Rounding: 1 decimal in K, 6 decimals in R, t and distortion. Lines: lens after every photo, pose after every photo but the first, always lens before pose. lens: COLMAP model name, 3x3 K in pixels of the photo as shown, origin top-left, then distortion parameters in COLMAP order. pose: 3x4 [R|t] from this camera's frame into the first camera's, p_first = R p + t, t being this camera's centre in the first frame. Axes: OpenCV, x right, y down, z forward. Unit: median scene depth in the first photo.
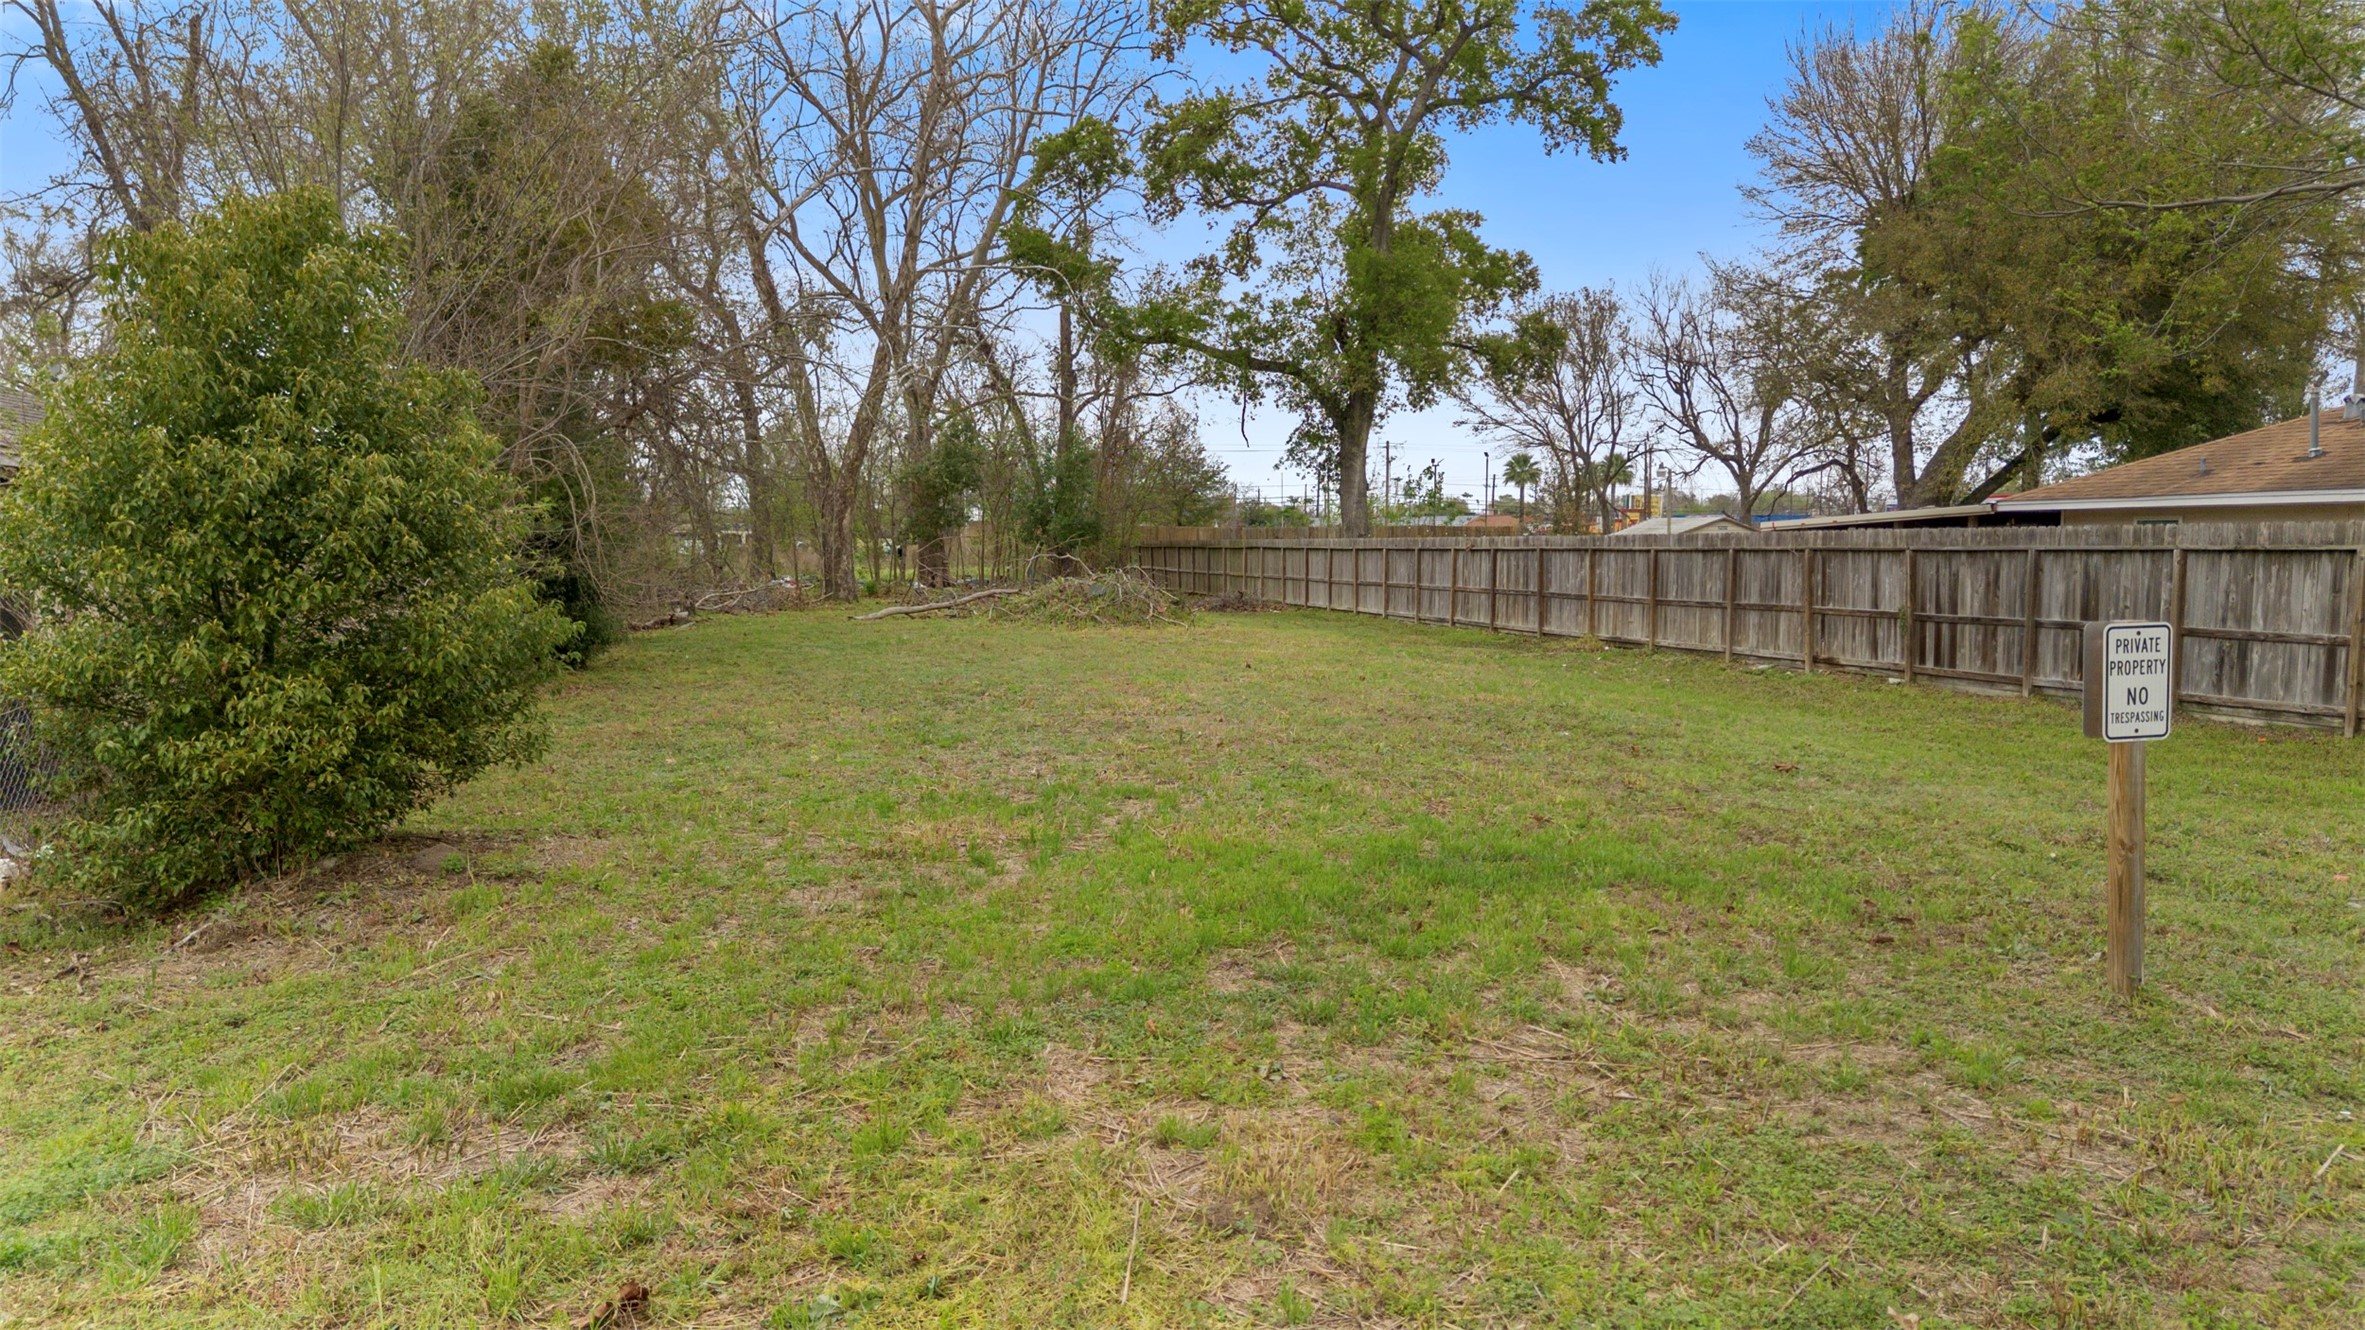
lens RADIAL K [[1673.3, 0, 1185.5], [0, 1673.3, 681.8], [0, 0, 1]] dist [0.041456, -0.012717]
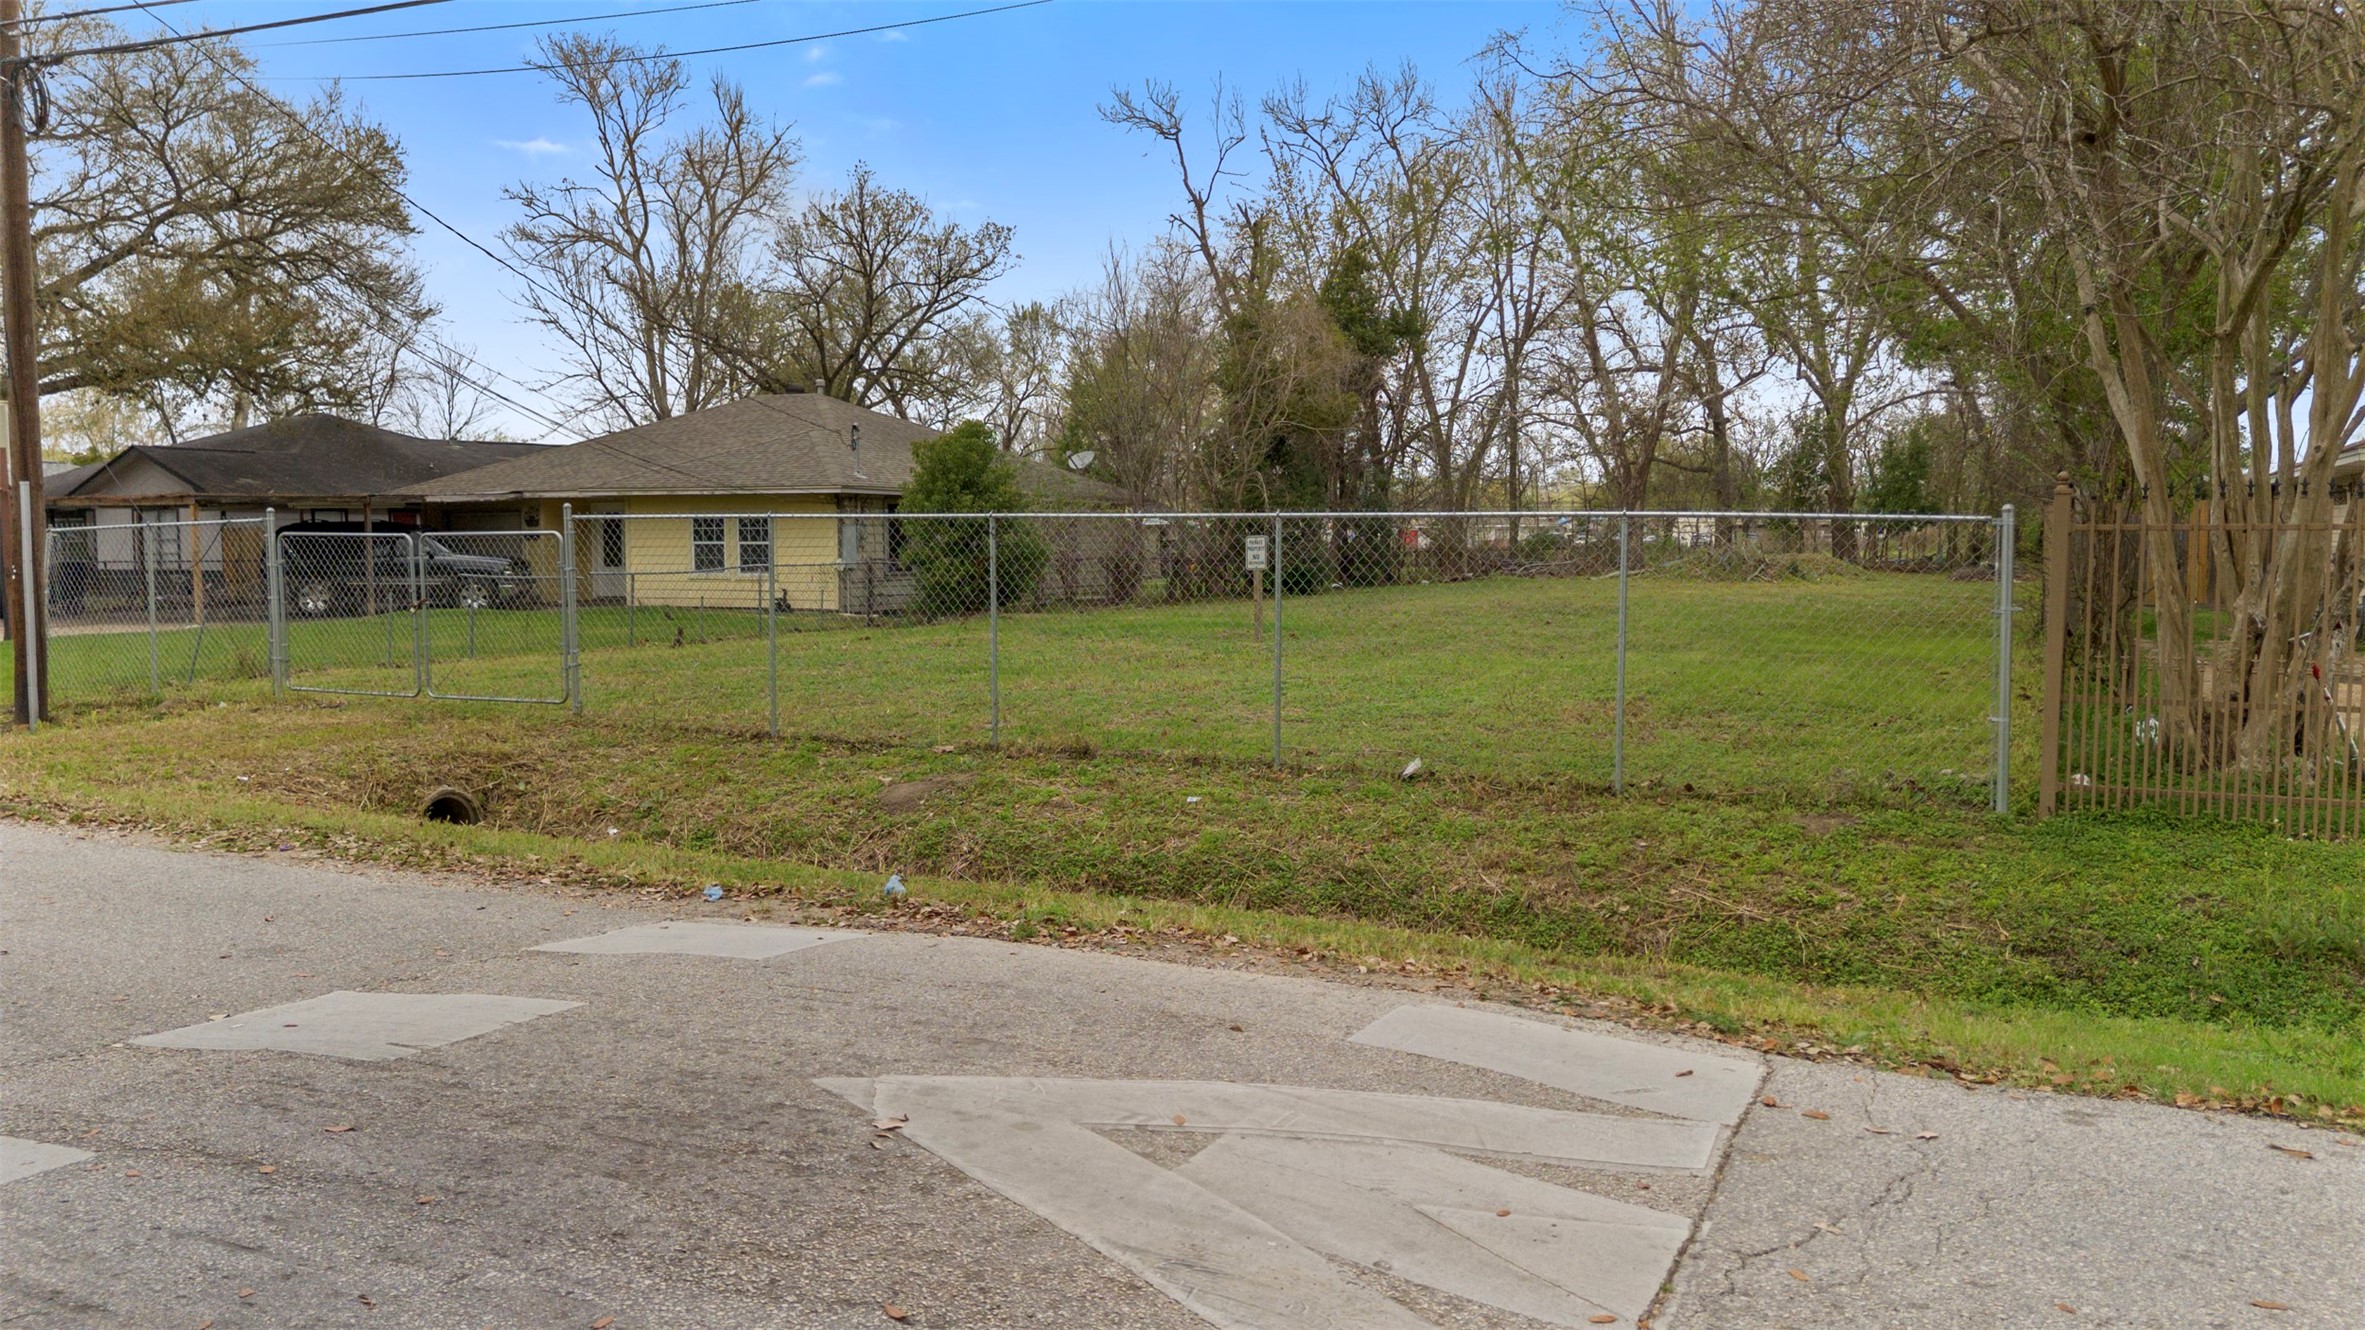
lens RADIAL K [[1673.3, 0, 1174.8], [0, 1673.3, 670.5], [0, 0, 1]] dist [0.041456, -0.012717]
pose [[0.748824, 0.044726, -0.661258, 0.351093], [-0.045968, 0.998823, 0.015503, 0.025192], [0.661173, 0.018787, 0.749999, -0.219547]]
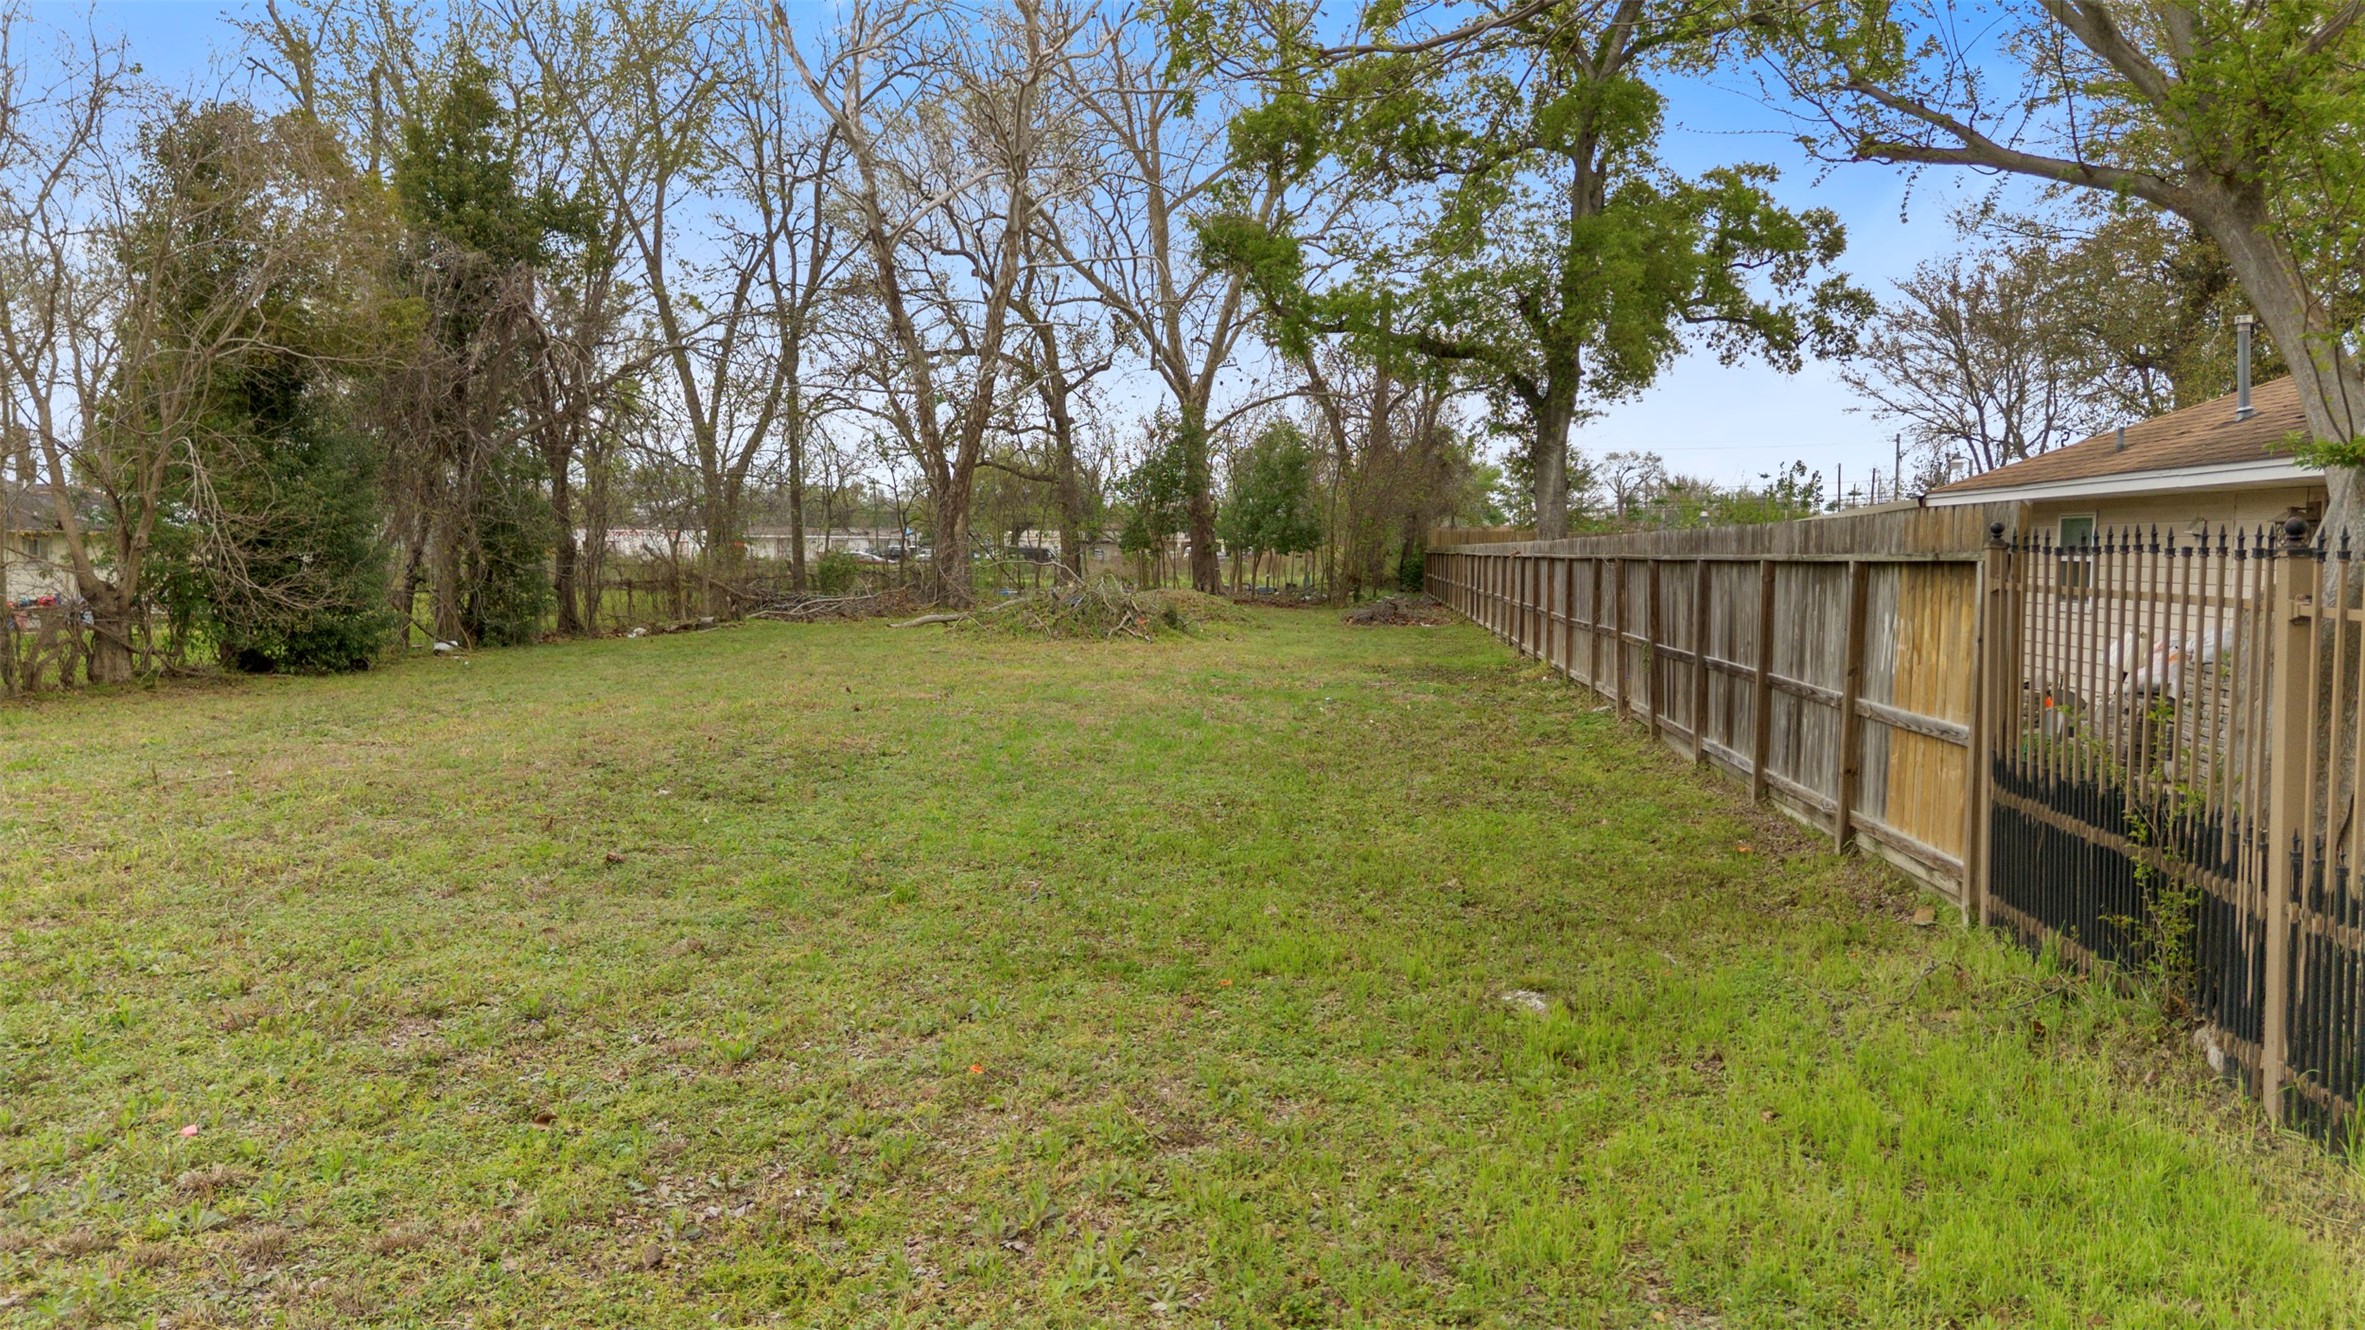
lens RADIAL K [[1673.3, 0, 1202.9], [0, 1673.3, 671.6], [0, 0, 1]] dist [0.041456, -0.012717]
pose [[0.945931, 0.024105, -0.323471, 0.209651], [-0.027078, 0.999622, -0.004693, -0.008798], [0.323236, 0.013198, 0.946226, 0.101581]]
